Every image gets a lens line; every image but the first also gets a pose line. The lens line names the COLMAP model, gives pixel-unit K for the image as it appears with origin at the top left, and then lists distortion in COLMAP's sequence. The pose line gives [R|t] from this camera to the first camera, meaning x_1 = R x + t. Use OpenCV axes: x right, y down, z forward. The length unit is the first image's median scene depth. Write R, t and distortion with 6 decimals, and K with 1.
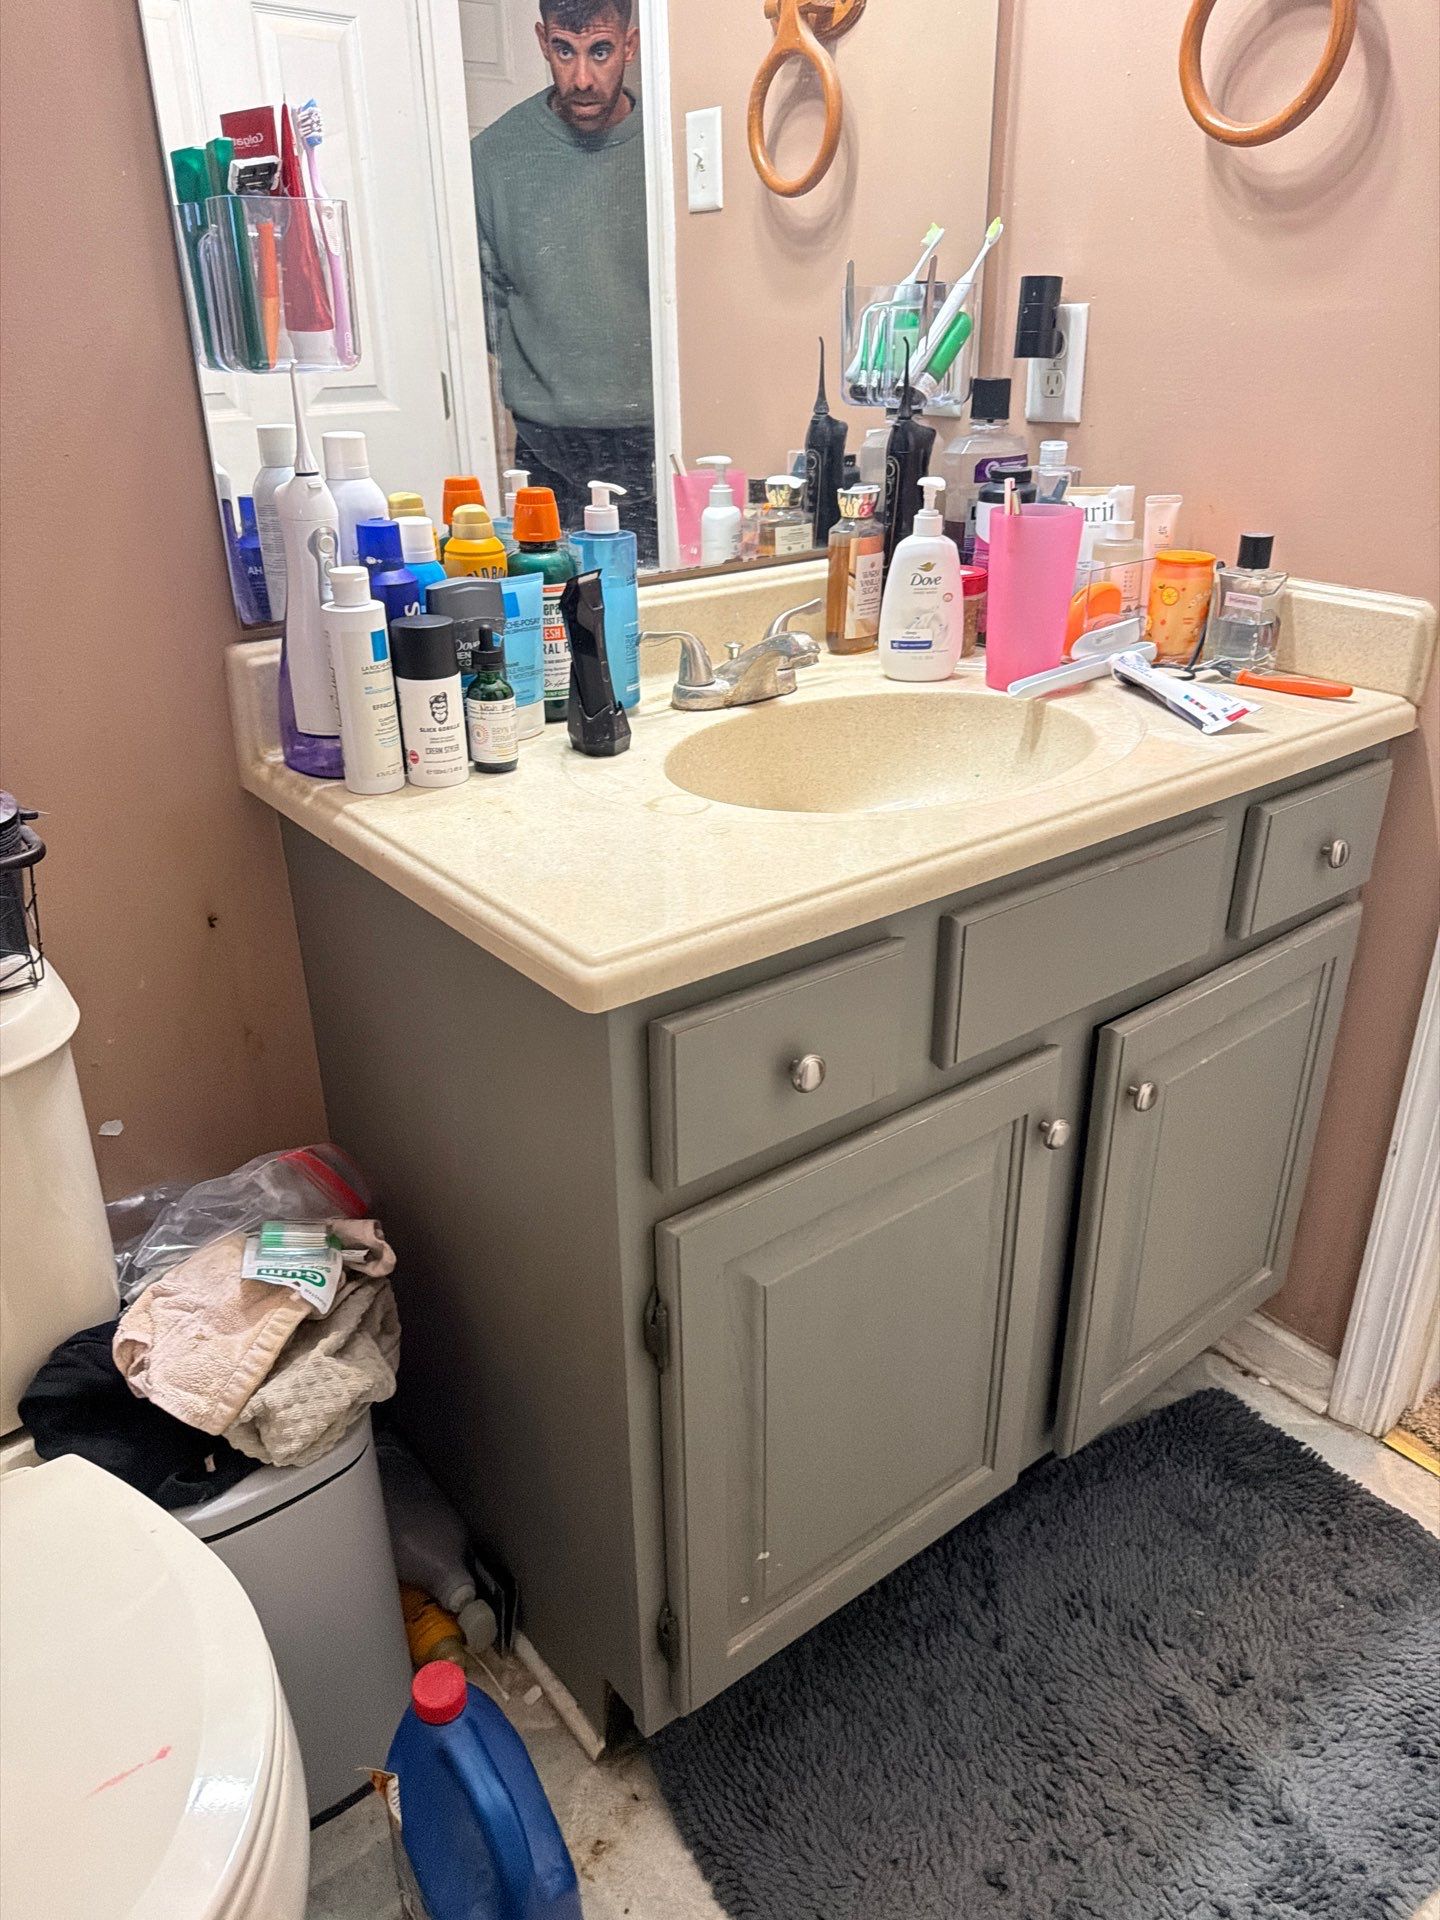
lens RADIAL K [[1359.4, 0, 720.0], [0, 1359.4, 960.0], [0, 0, 1]] dist [0.078291, -0.112835]
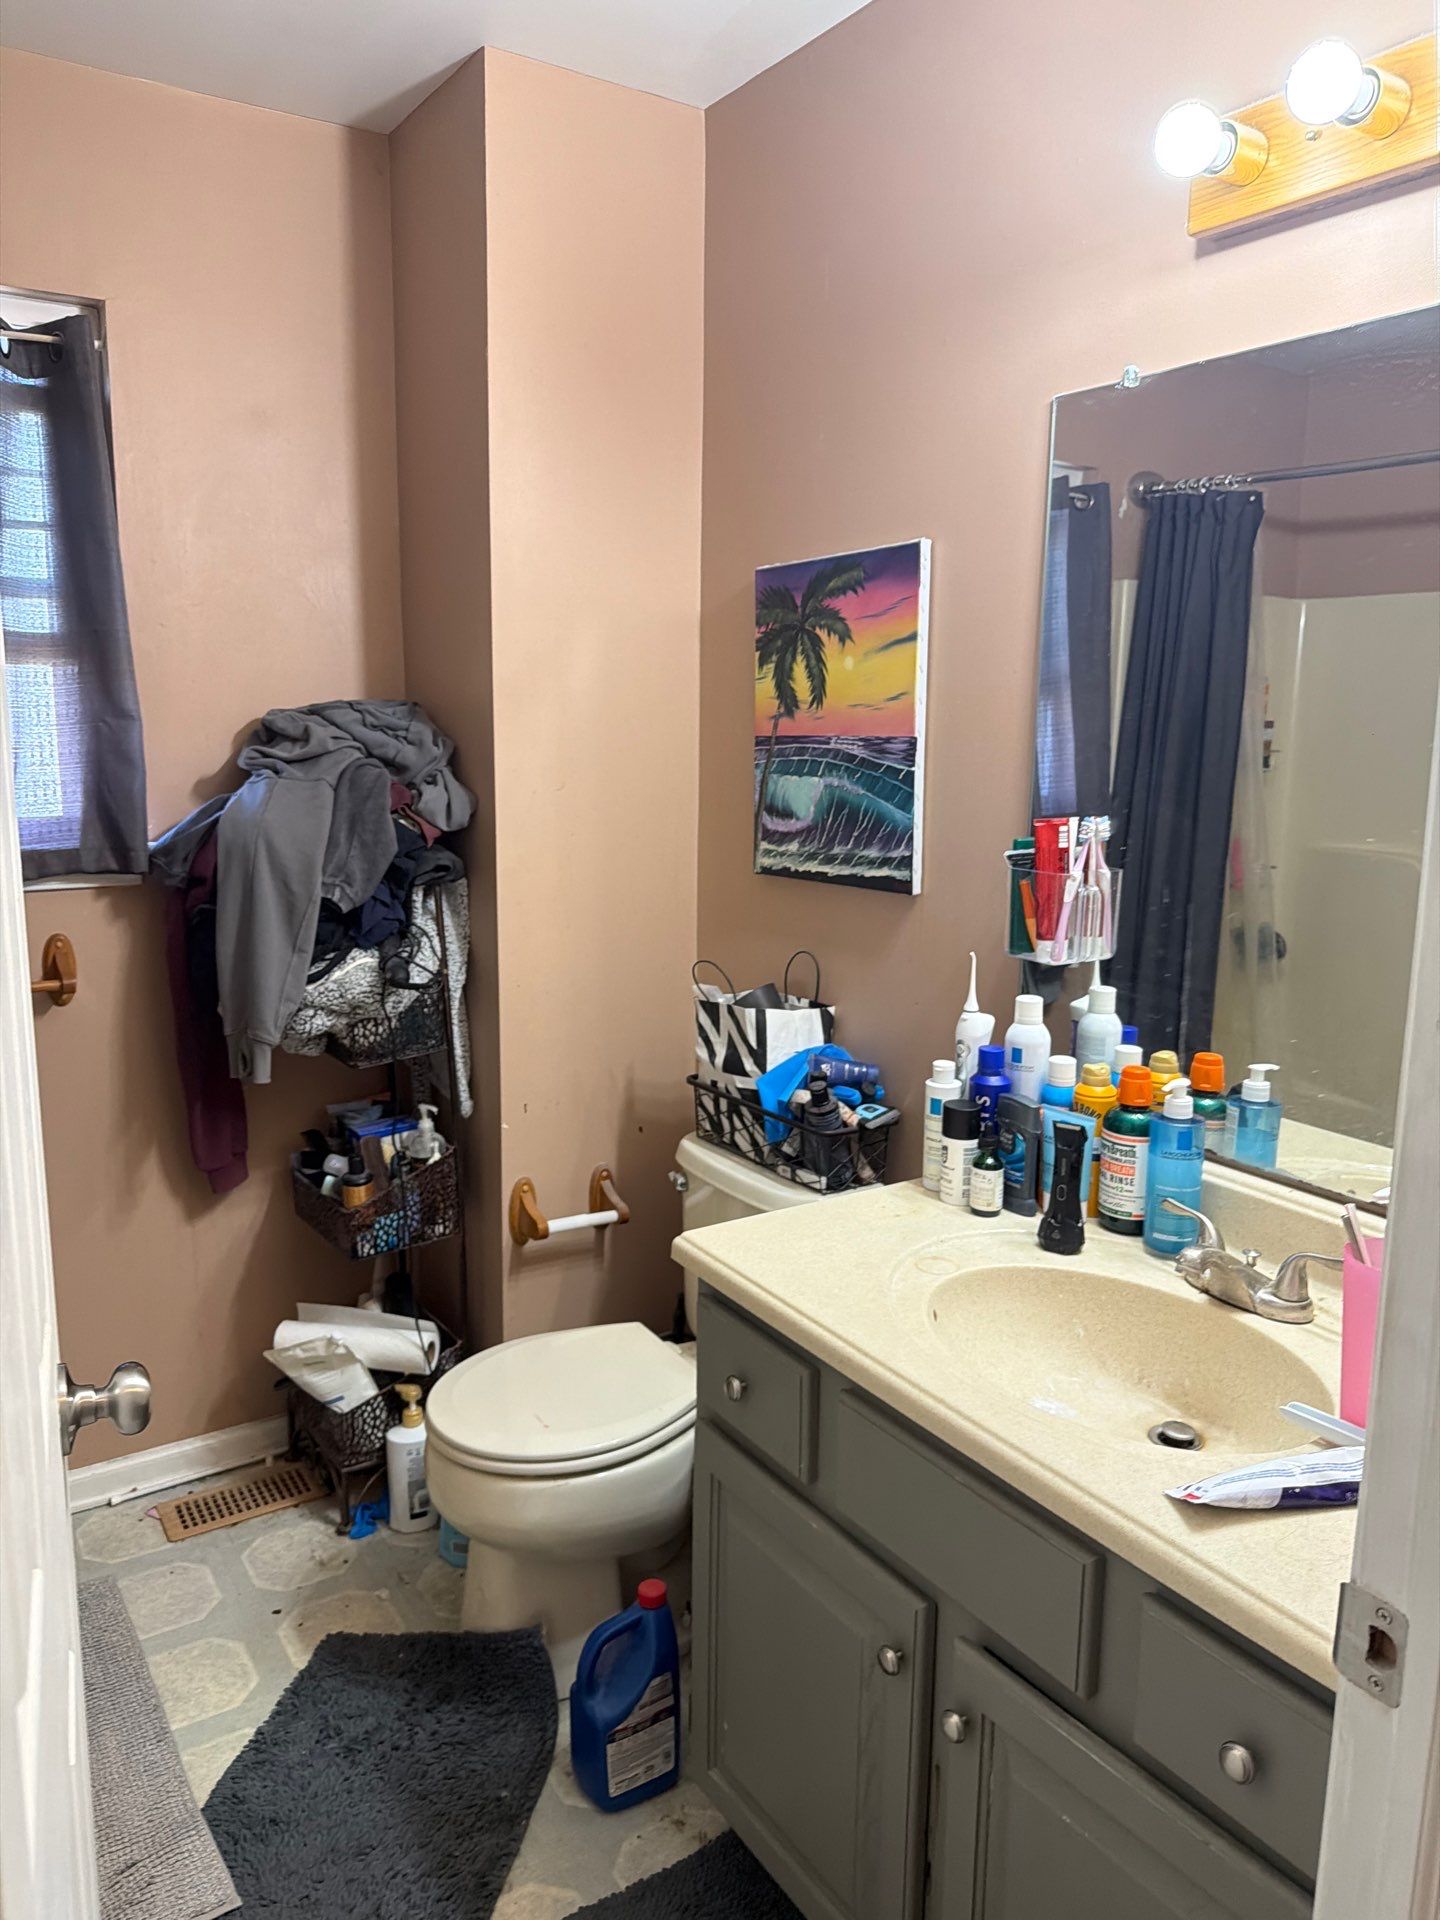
lens RADIAL K [[1351.4, 0, 694.0], [0, 1351.4, 953.0], [0, 0, 1]] dist [0.076956, -0.127904]
pose [[-0.086825, 0.181645, -0.979524, 1.226392], [-0.438606, 0.875845, 0.201296, -0.530606], [0.894475, 0.447103, 0.003626, 0.557392]]
